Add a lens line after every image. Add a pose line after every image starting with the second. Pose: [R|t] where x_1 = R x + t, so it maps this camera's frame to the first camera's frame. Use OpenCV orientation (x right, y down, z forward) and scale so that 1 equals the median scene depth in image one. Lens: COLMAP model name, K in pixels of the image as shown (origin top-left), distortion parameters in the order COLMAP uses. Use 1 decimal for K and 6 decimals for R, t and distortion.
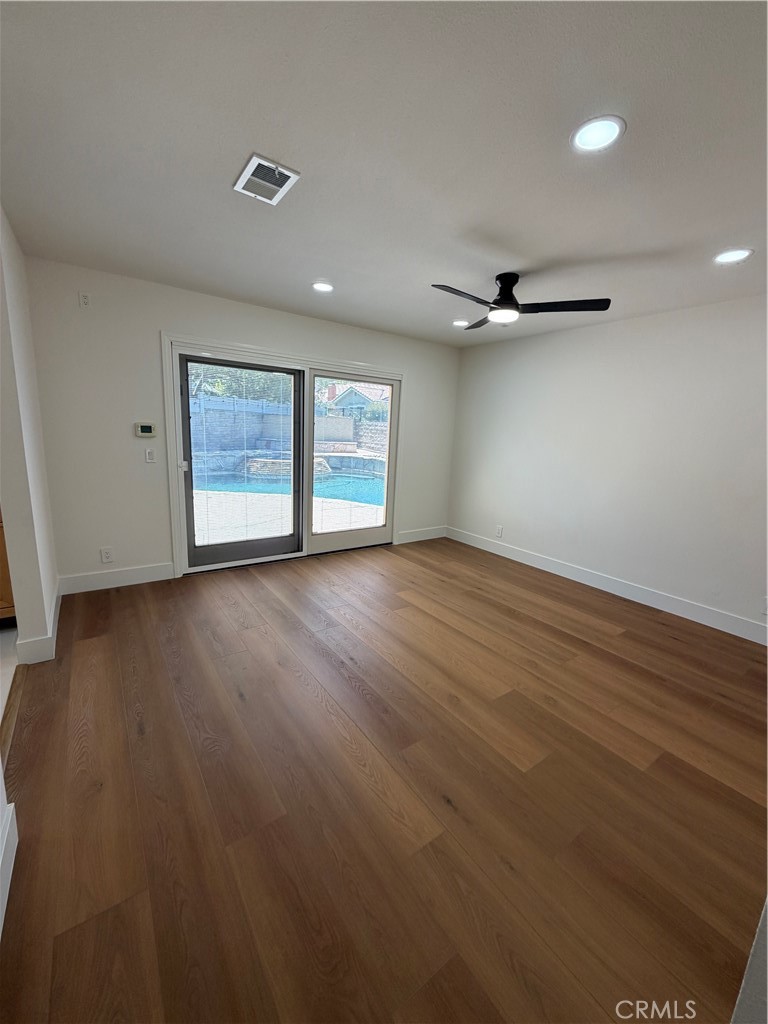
lens RADIAL K [[411.0, 0, 384.0], [0, 411.0, 512.0], [0, 0, 1]] dist [-0.000248, -0.000070]
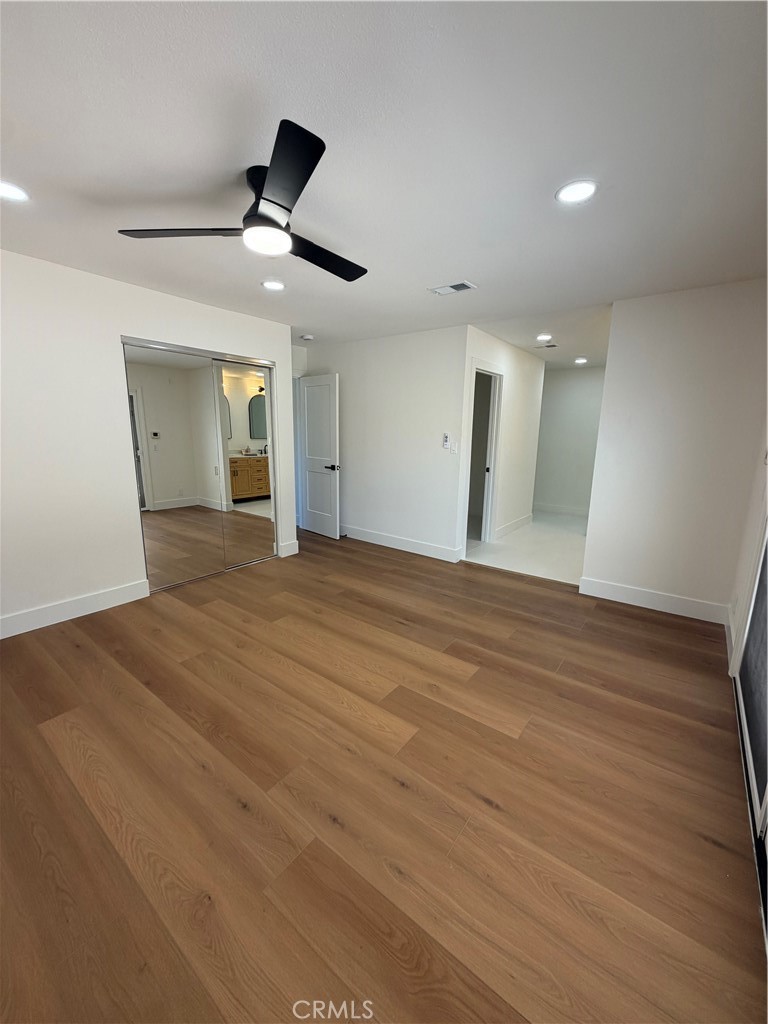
lens RADIAL K [[411.0, 0, 384.0], [0, 411.0, 512.0], [0, 0, 1]] dist [-0.000248, -0.000070]
pose [[-0.953762, -0.001566, -0.300559, 0.297121], [-0.116463, 0.923789, 0.364761, -0.333630], [0.277082, 0.382899, -0.881257, 1.711794]]
